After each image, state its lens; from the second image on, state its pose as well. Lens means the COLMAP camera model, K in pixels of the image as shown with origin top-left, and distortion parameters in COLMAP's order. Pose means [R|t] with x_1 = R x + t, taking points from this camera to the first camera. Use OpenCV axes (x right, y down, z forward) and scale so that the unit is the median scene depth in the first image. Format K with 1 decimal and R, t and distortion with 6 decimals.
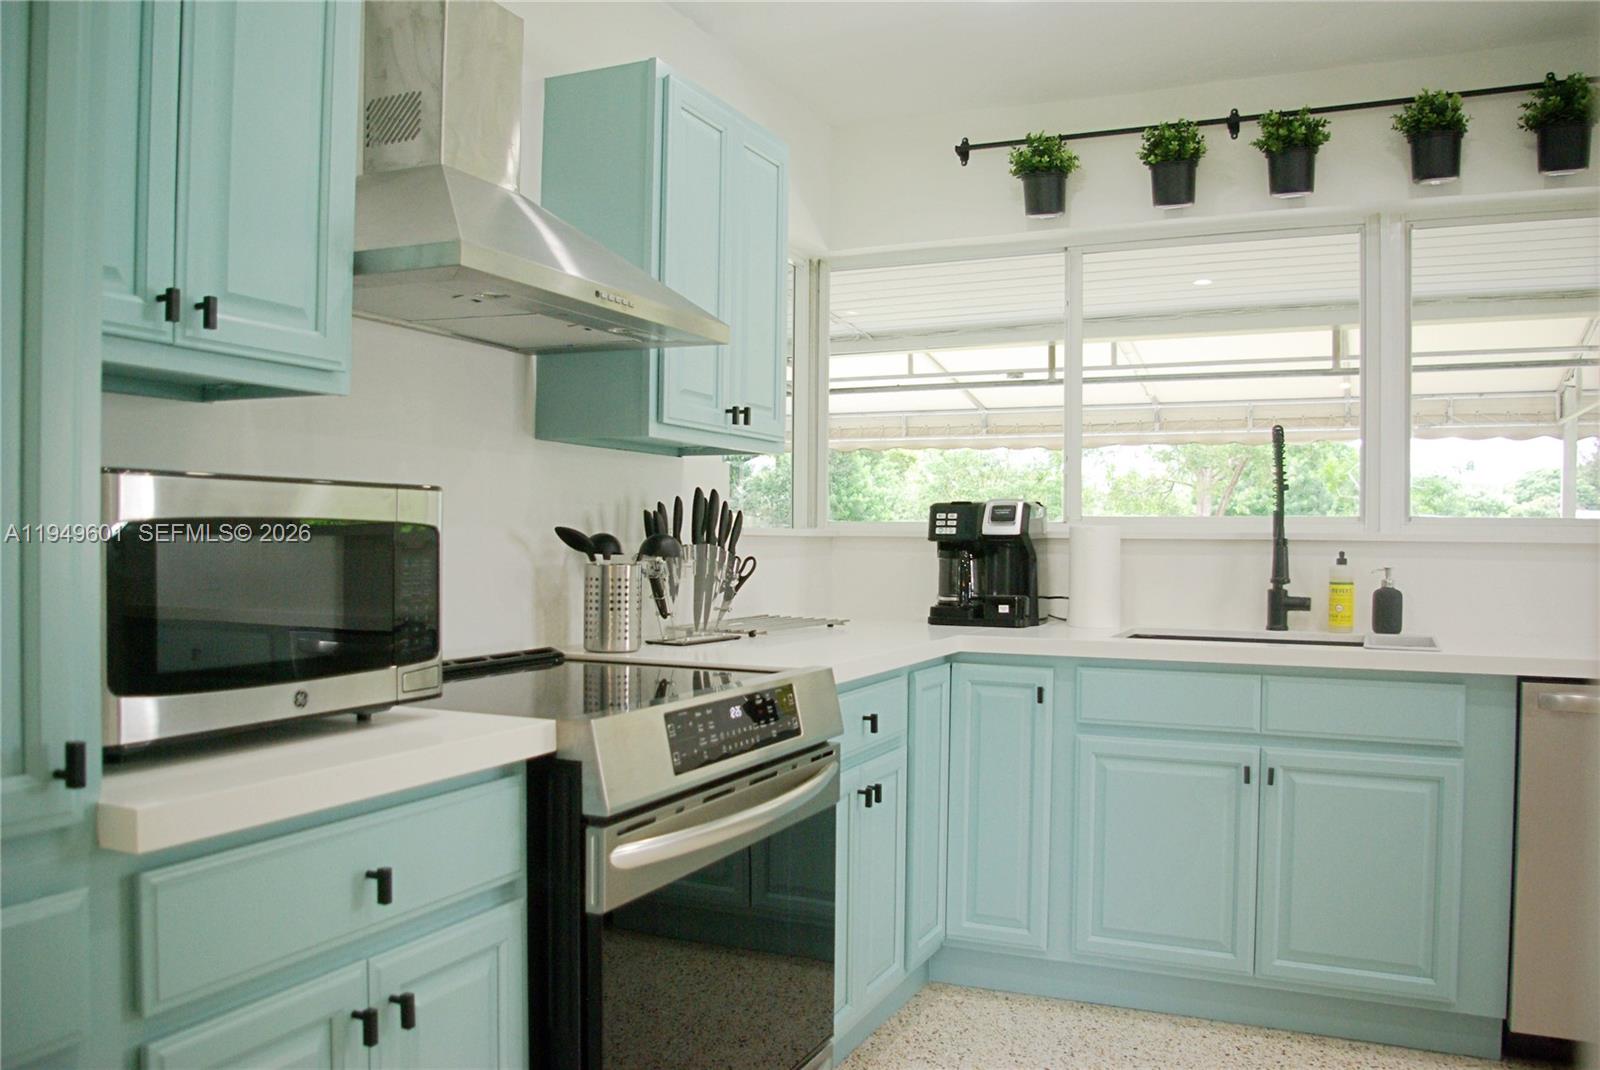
lens RADIAL K [[1258.2, 0, 806.2], [0, 1258.2, 549.7], [0, 0, 1]] dist [-0.081711, 0.015491]
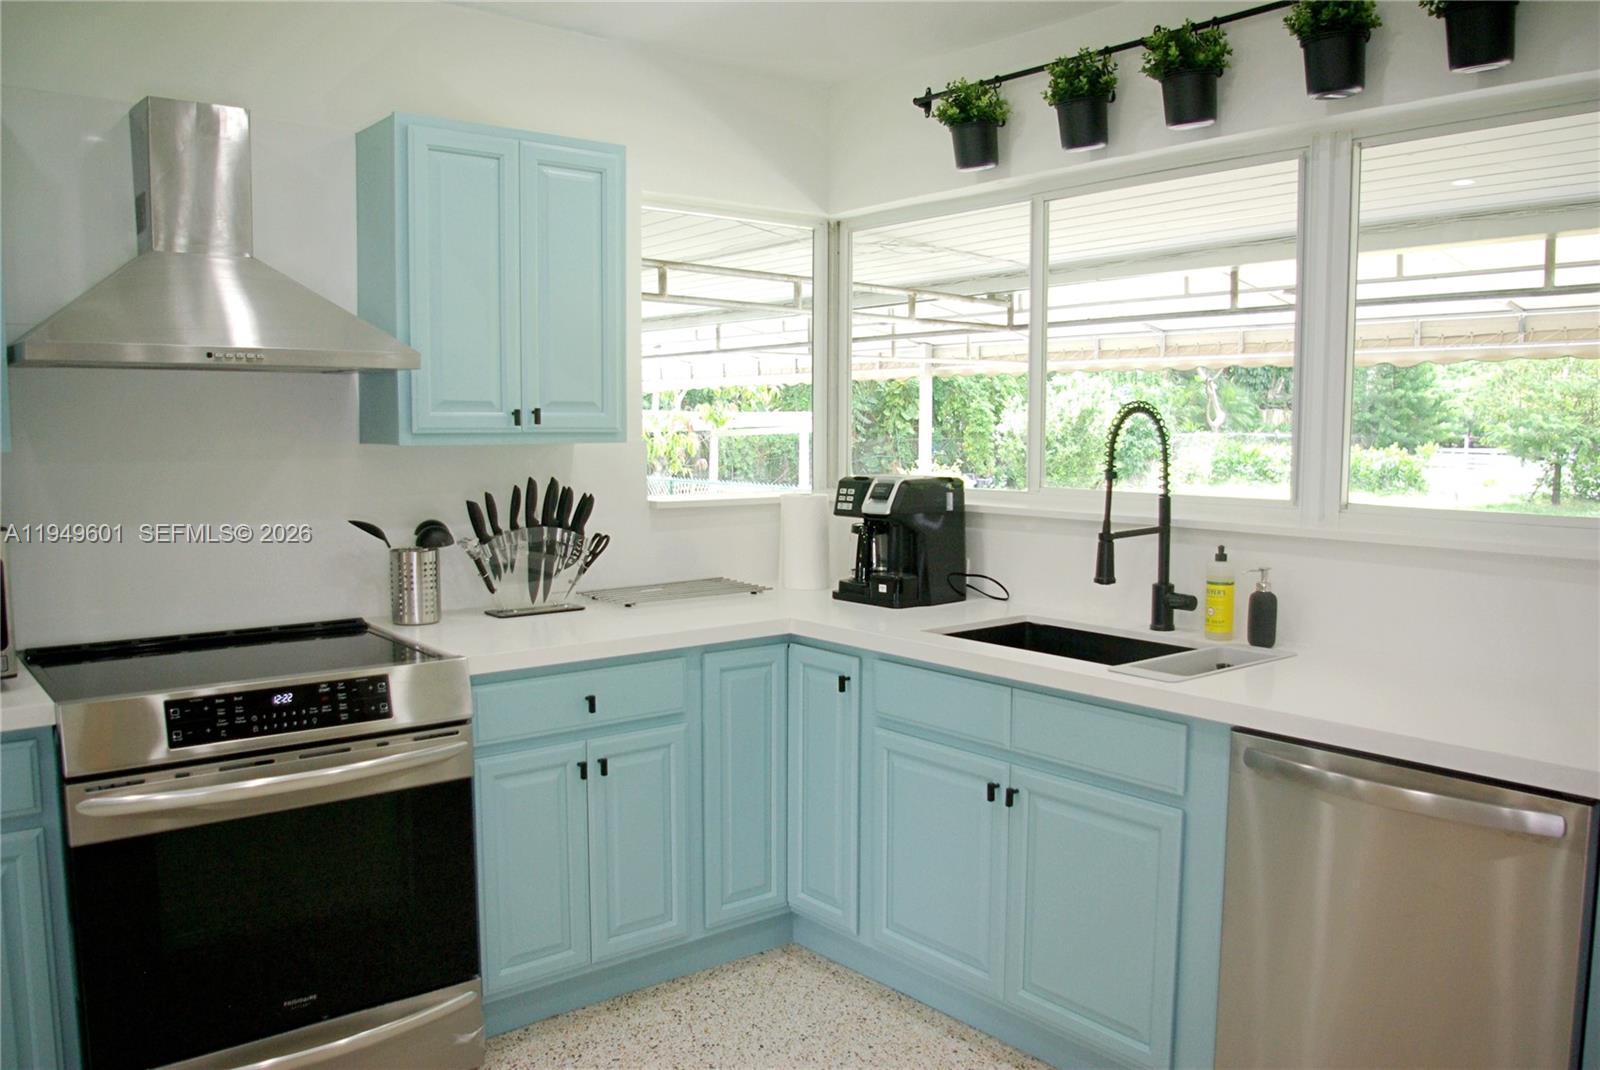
lens RADIAL K [[1258.2, 0, 811.4], [0, 1258.2, 549.6], [0, 0, 1]] dist [-0.081711, 0.015491]
pose [[0.893252, 0.036884, -0.448040, 0.579743], [0.002215, 0.996255, 0.086430, -0.073155], [0.449550, -0.078196, 0.889826, 0.103595]]
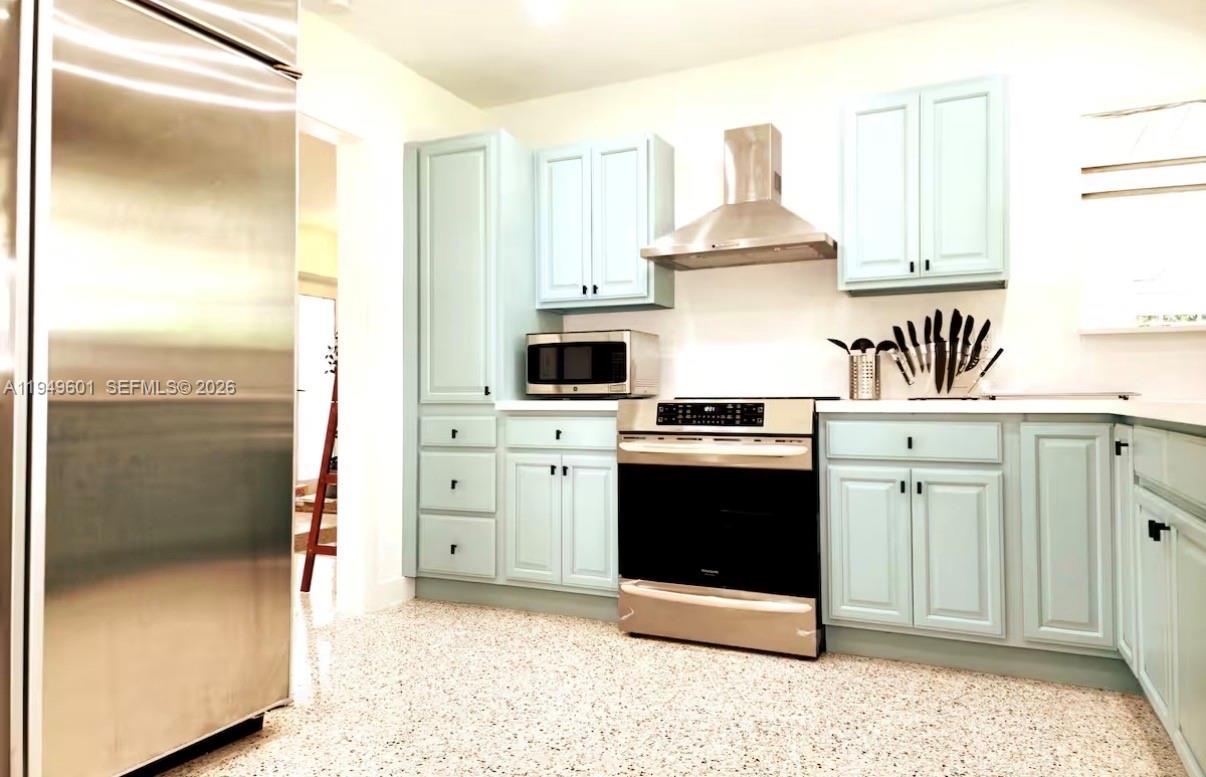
lens RADIAL K [[790.9, 0, 599.8], [0, 790.9, 382.0], [0, 0, 1]] dist [0.031578, -0.003495]
pose [[-0.024159, -0.034159, -0.999124, 0.907536], [-0.009994, 0.999374, -0.033926, 0.081173], [0.999658, 0.009165, -0.024485, 0.509335]]
